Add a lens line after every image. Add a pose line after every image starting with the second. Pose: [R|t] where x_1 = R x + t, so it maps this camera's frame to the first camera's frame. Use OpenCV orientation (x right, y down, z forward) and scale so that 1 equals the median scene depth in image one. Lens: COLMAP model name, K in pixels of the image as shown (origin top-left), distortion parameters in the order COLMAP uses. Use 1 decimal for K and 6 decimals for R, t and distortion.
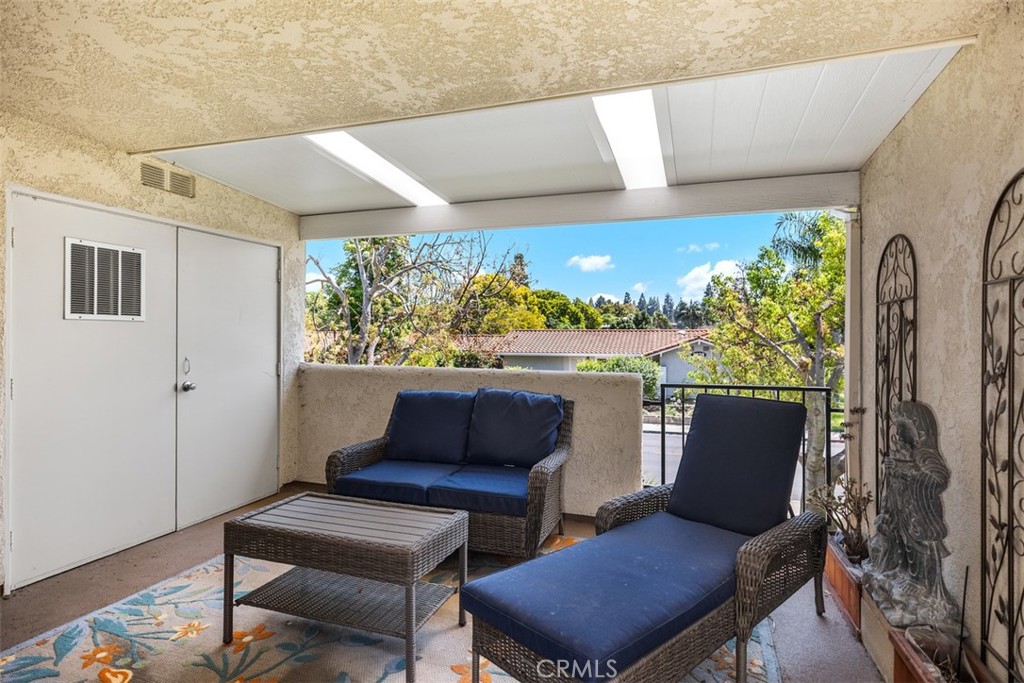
lens RADIAL K [[535.2, 0, 503.8], [0, 535.2, 337.4], [0, 0, 1]] dist [0.001428, -0.000823]
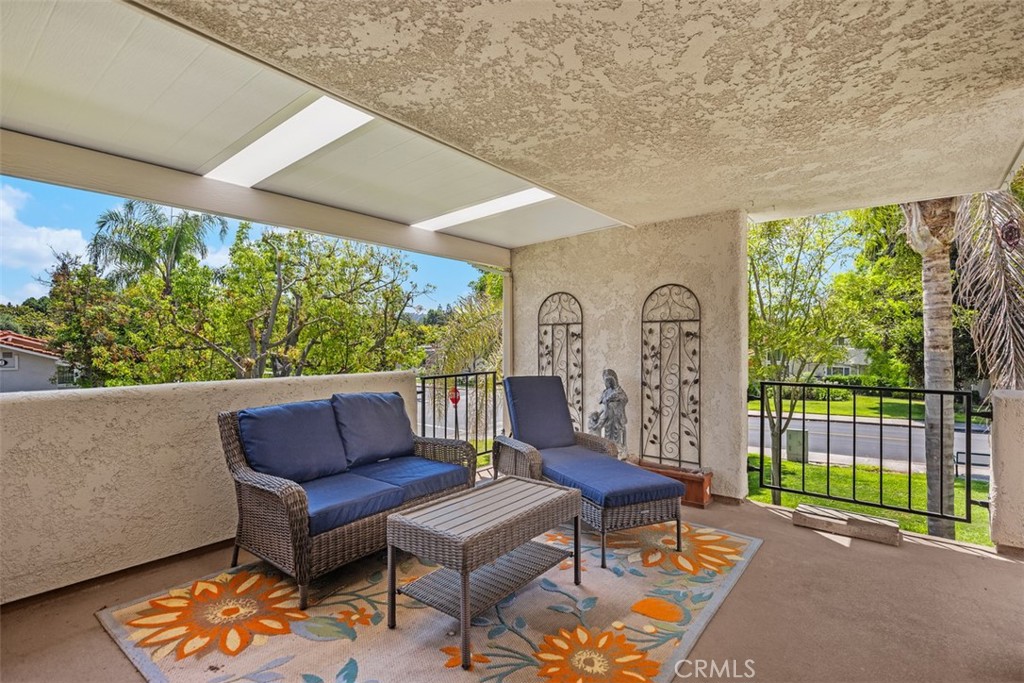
lens RADIAL K [[500.2, 0, 505.1], [0, 500.2, 344.2], [0, 0, 1]] dist [-0.009567, 0.001427]
pose [[0.327225, -0.010757, 0.944885, -1.205403], [0.001834, 0.999941, 0.010749, -0.012129], [-0.944945, -0.001785, 0.327225, 0.590029]]
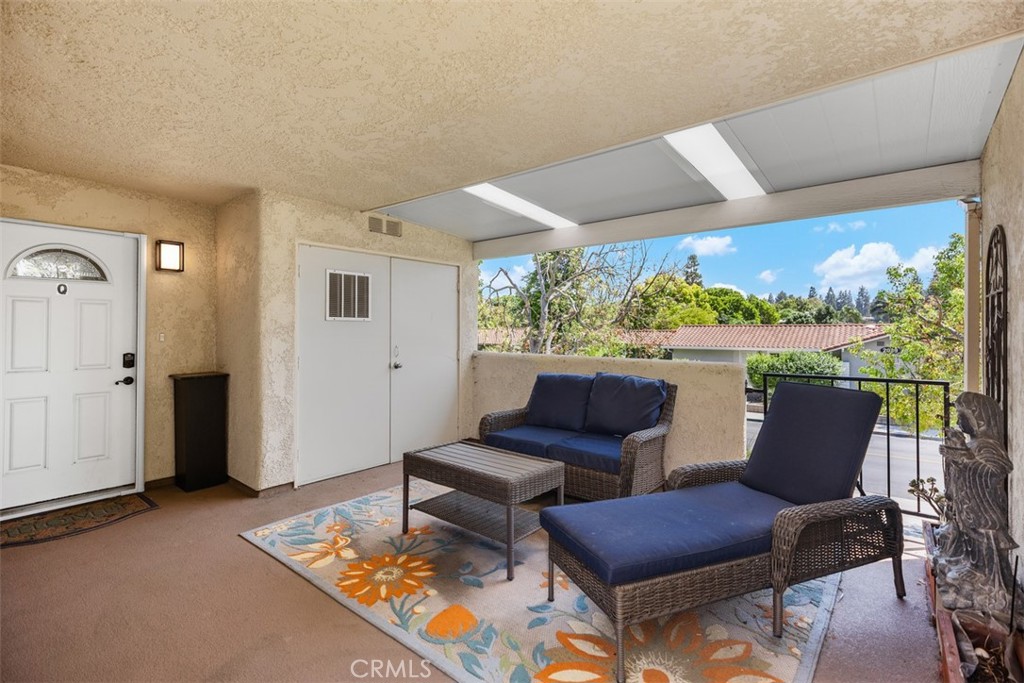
lens RADIAL K [[462.1, 0, 504.2], [0, 462.1, 329.3], [0, 0, 1]] dist [0.006346, -0.000611]
pose [[0.935063, -0.003976, -0.354460, 0.194061], [0.001397, 0.999971, -0.007531, 0.003992], [0.354480, 0.006547, 0.935041, -0.117512]]
